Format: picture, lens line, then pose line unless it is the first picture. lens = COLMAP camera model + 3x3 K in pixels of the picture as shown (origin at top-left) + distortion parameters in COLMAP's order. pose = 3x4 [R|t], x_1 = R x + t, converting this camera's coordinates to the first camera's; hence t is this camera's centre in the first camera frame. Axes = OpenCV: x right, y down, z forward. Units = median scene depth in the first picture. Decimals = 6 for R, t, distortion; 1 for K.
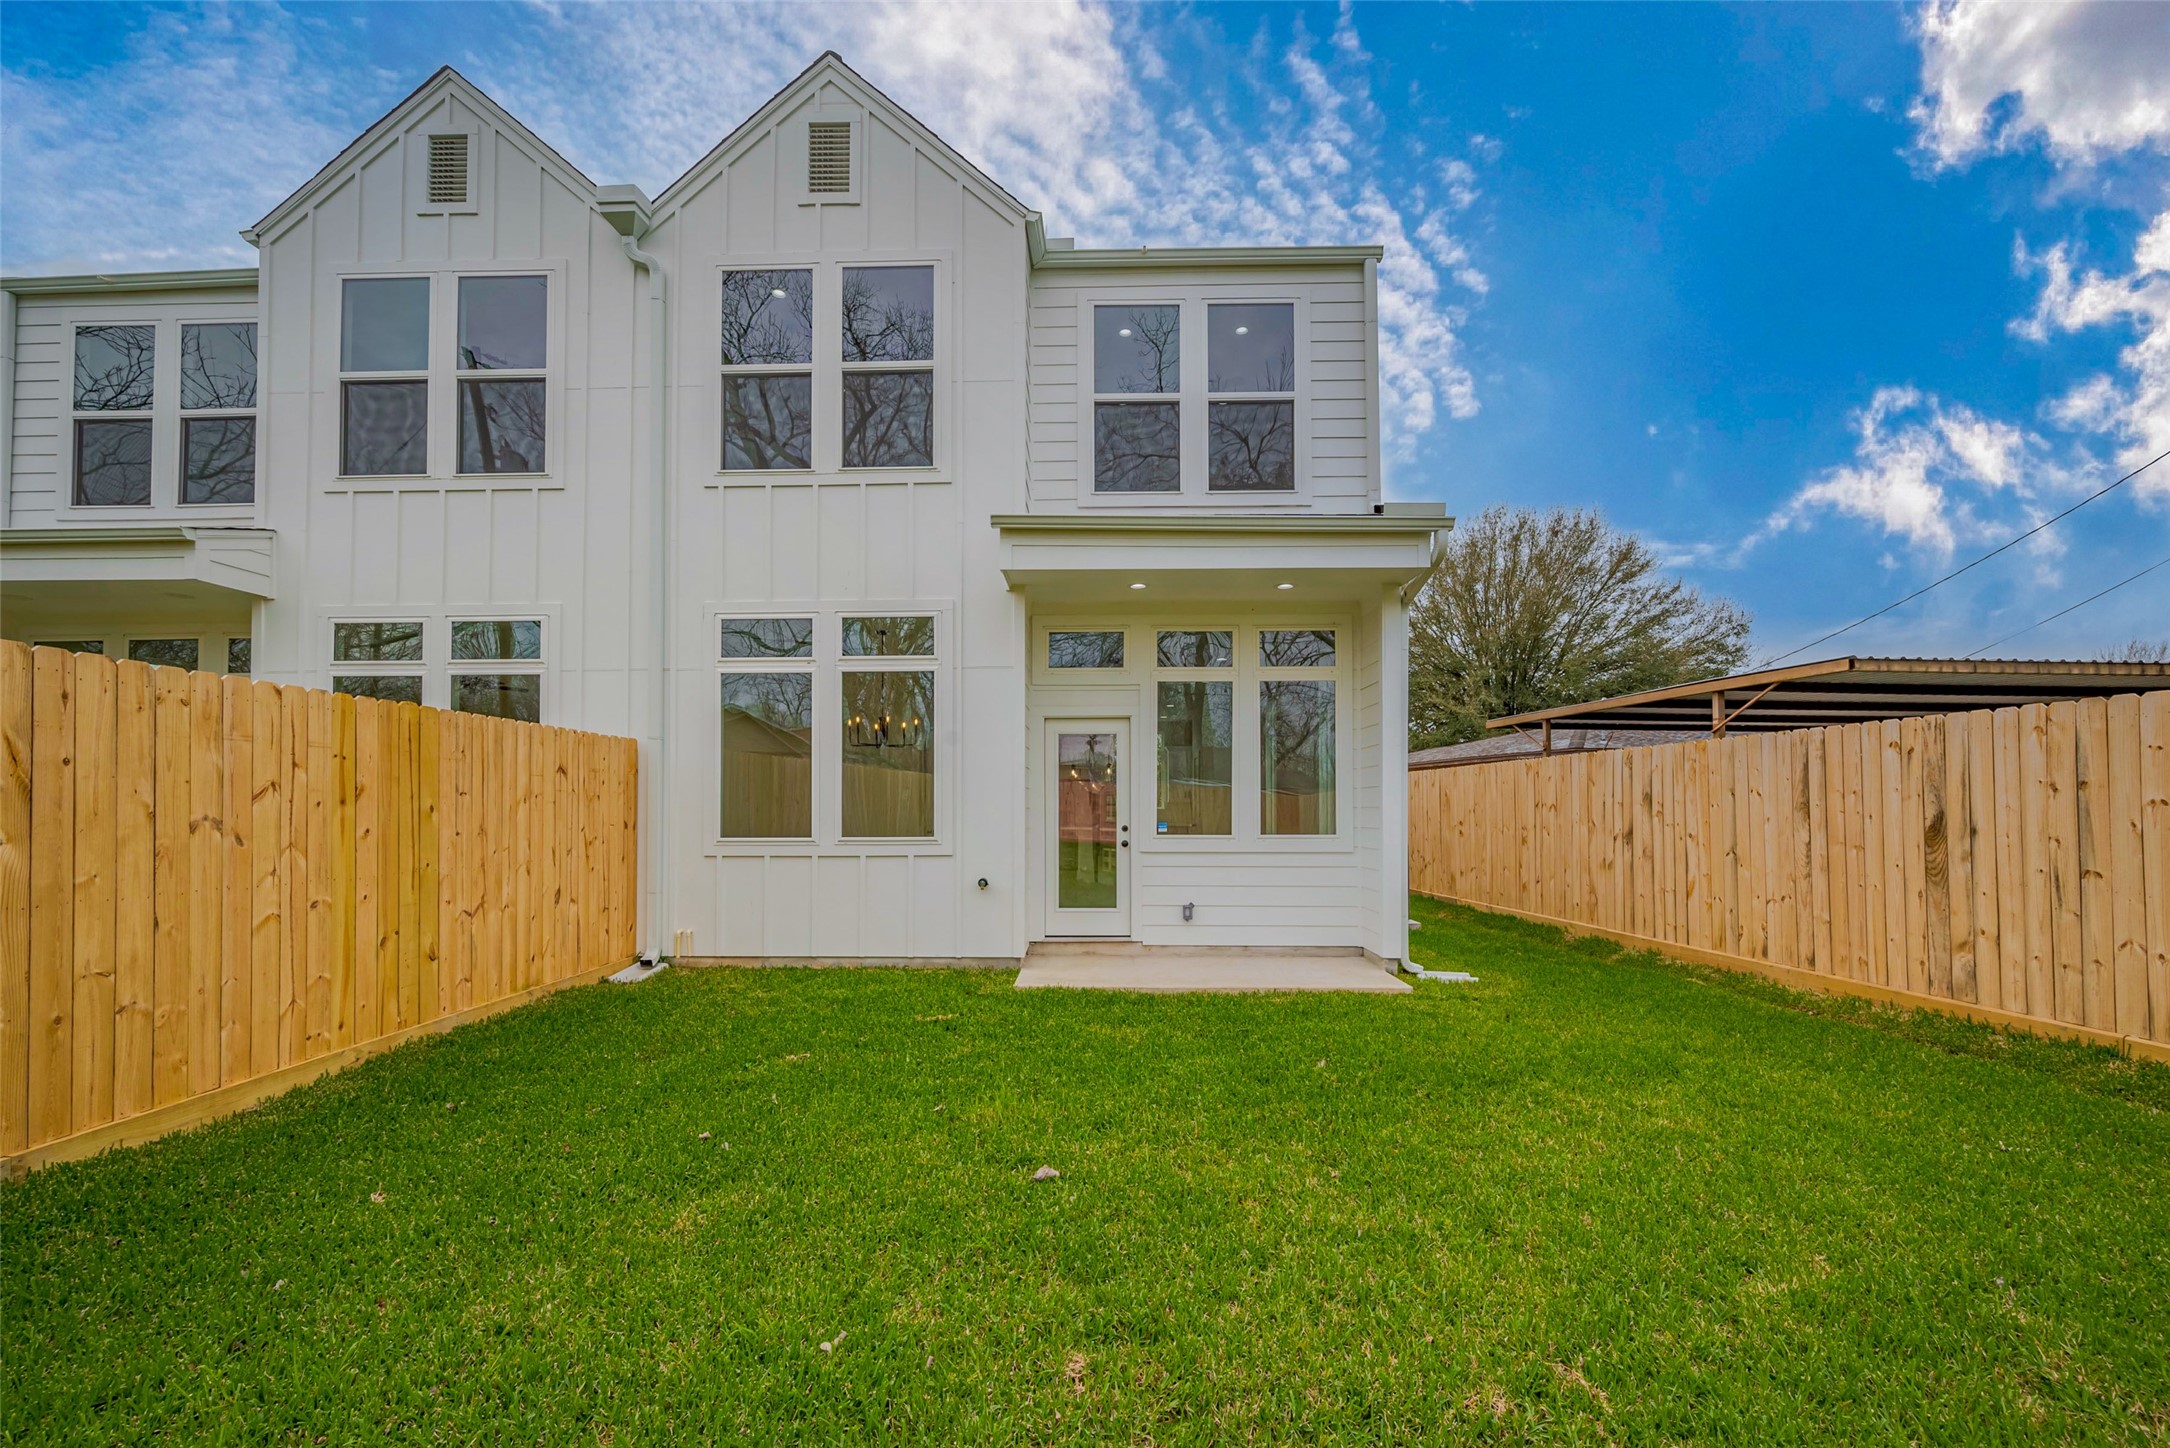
lens RADIAL K [[874.0, 0, 1081.7], [0, 874.0, 812.6], [0, 0, 1]] dist [-0.002872, -0.000611]
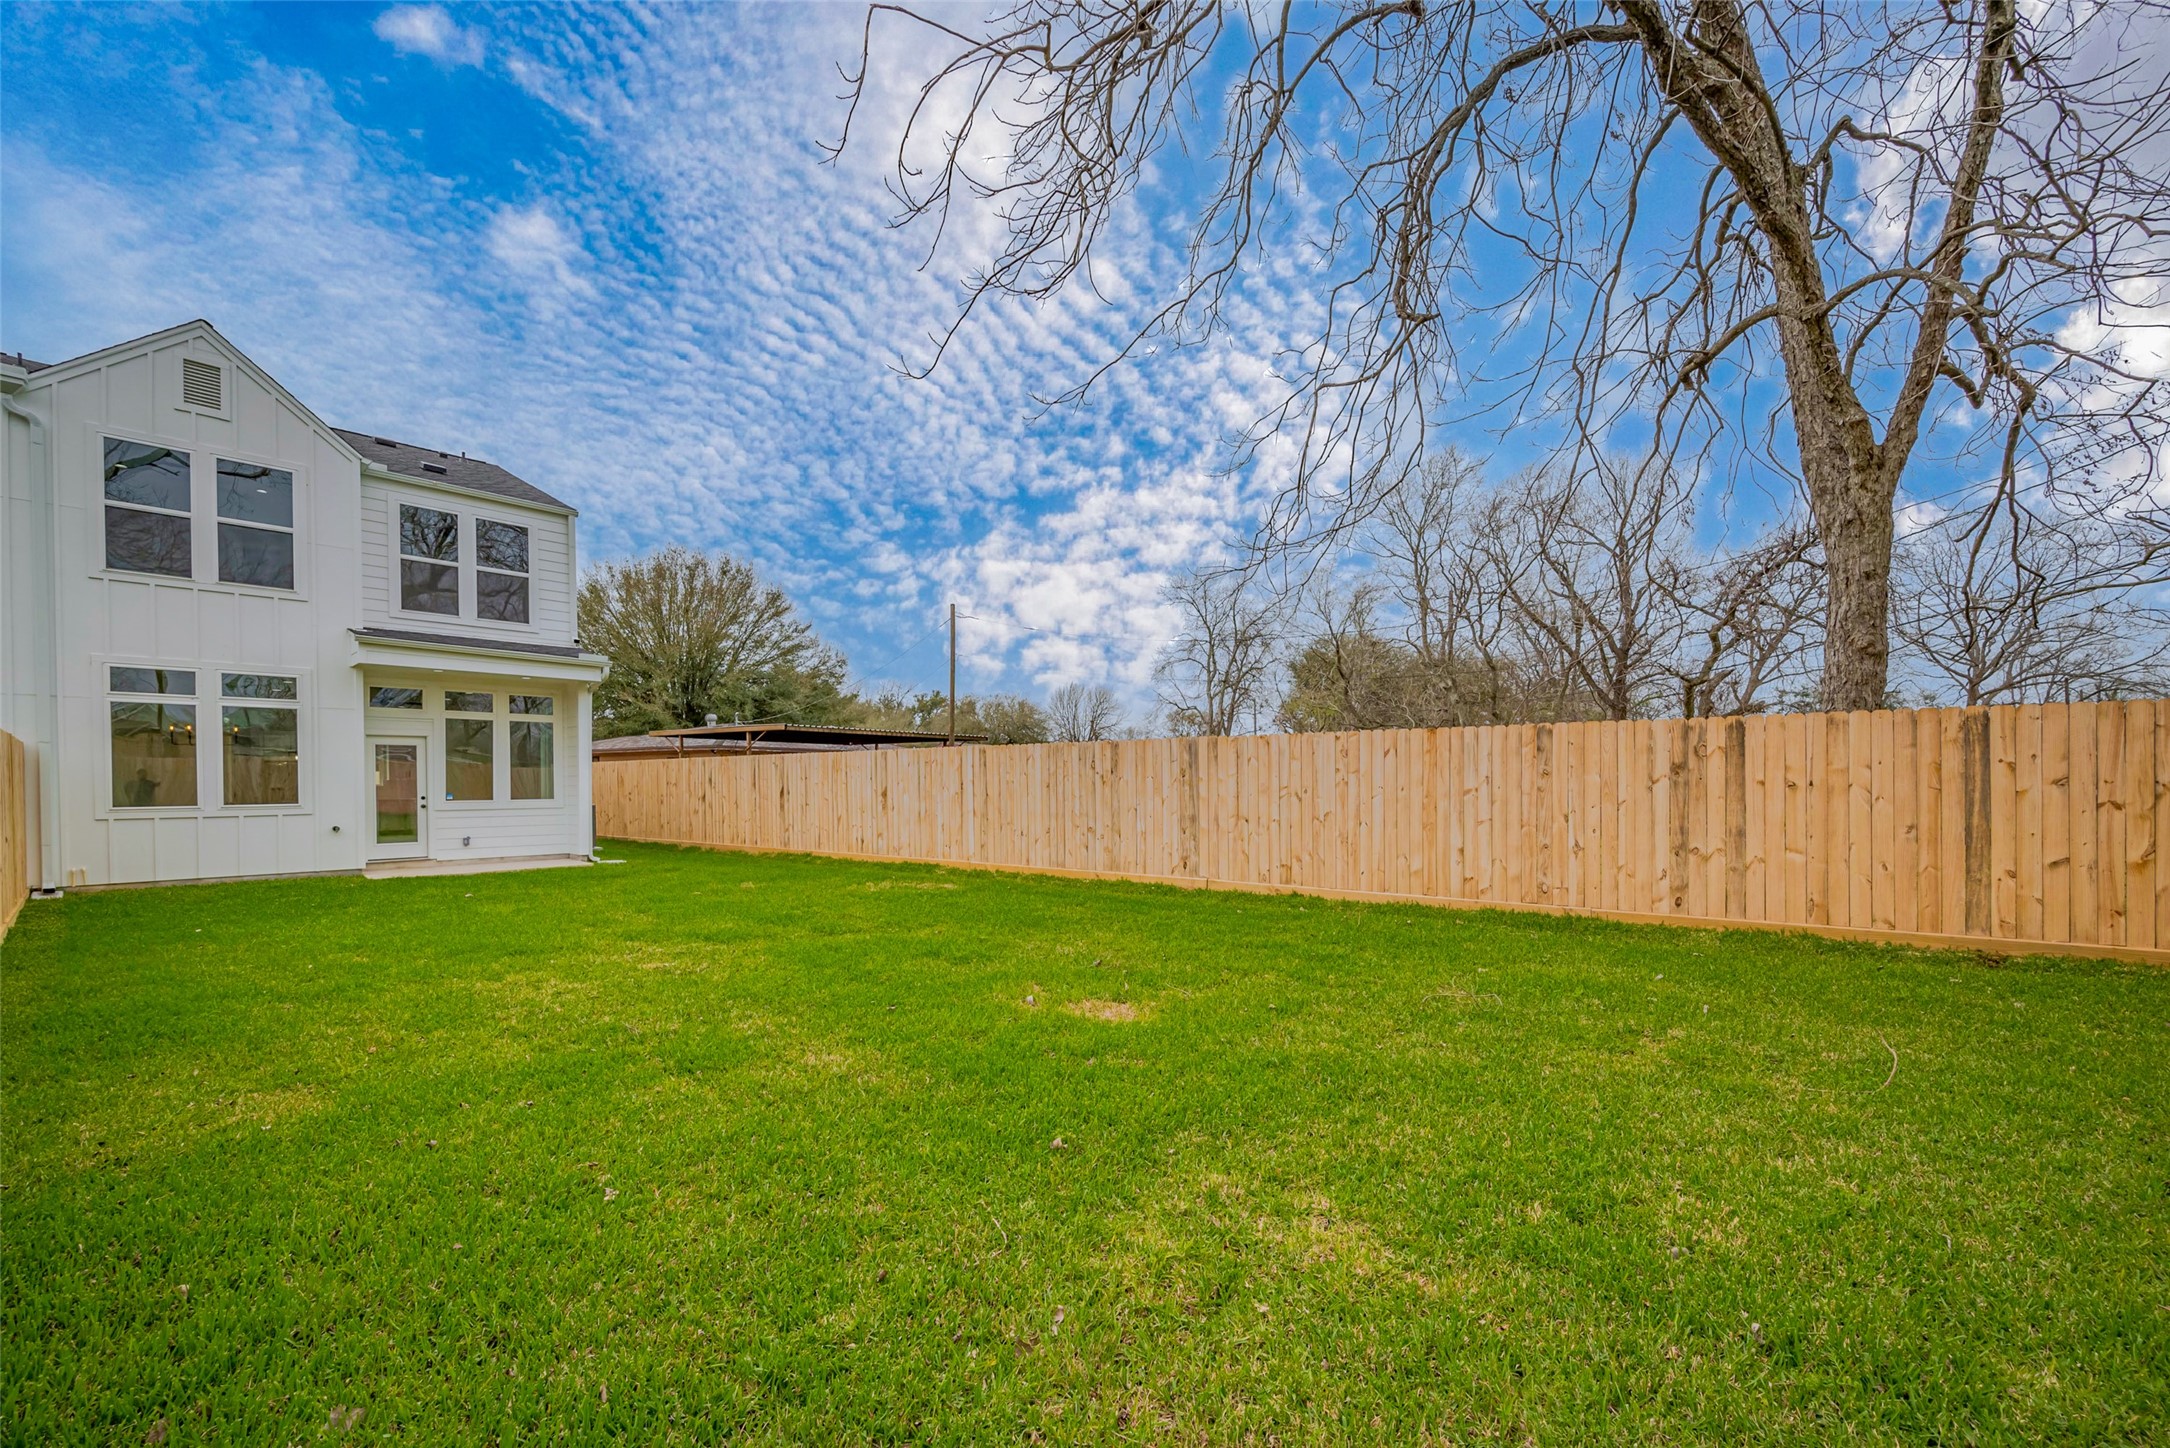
lens RADIAL K [[858.5, 0, 1086.2], [0, 858.5, 780.4], [0, 0, 1]] dist [-0.002893, -0.000248]
pose [[0.649964, -0.002049, 0.759962, -0.410651], [0.007745, 0.999962, -0.003927, -0.000458], [-0.759925, 0.008438, 0.649955, -1.209161]]
